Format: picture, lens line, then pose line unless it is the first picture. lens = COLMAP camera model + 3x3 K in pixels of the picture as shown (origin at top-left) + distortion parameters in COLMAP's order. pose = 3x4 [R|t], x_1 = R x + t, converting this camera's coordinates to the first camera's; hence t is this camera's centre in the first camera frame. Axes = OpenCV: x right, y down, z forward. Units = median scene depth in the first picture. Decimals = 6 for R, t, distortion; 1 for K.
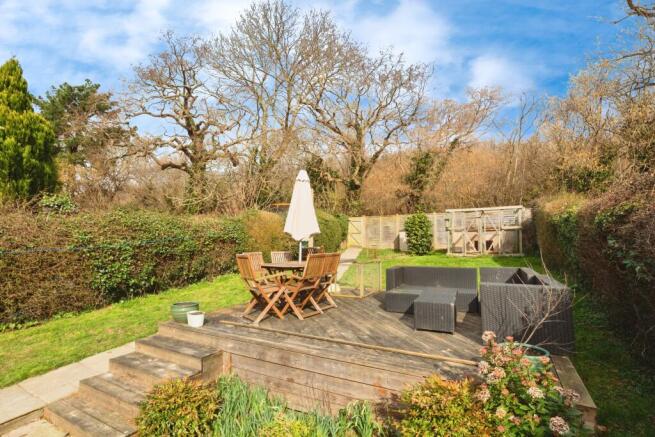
lens RADIAL K [[288.1, 0, 349.1], [0, 288.1, 226.4], [0, 0, 1]] dist [-0.015174, -0.000133]
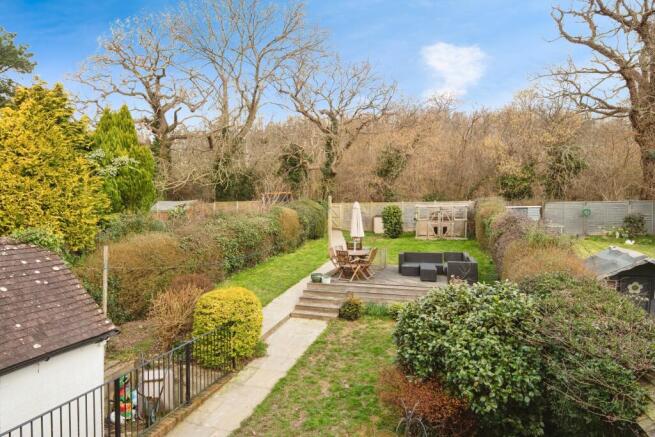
lens RADIAL K [[382.3, 0, 327.5], [0, 382.3, 218.5], [0, 0, 1]] dist [-0.023086, 0.000123]
pose [[0.984437, -0.006067, 0.175632, -0.344515], [-0.010794, 0.995430, 0.094882, -0.144773], [-0.175405, -0.095301, 0.979873, -0.611781]]
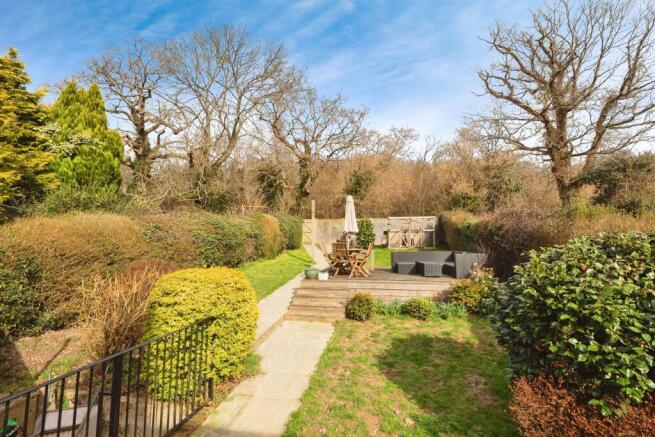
lens RADIAL K [[297.7, 0, 326.0], [0, 297.7, 211.8], [0, 0, 1]] dist [-0.017390, -0.000342]
pose [[0.951314, 0.037676, 0.305912, -0.376981], [-0.023395, 0.998464, -0.050218, -0.001831], [-0.307334, 0.040617, 0.950734, -0.295042]]
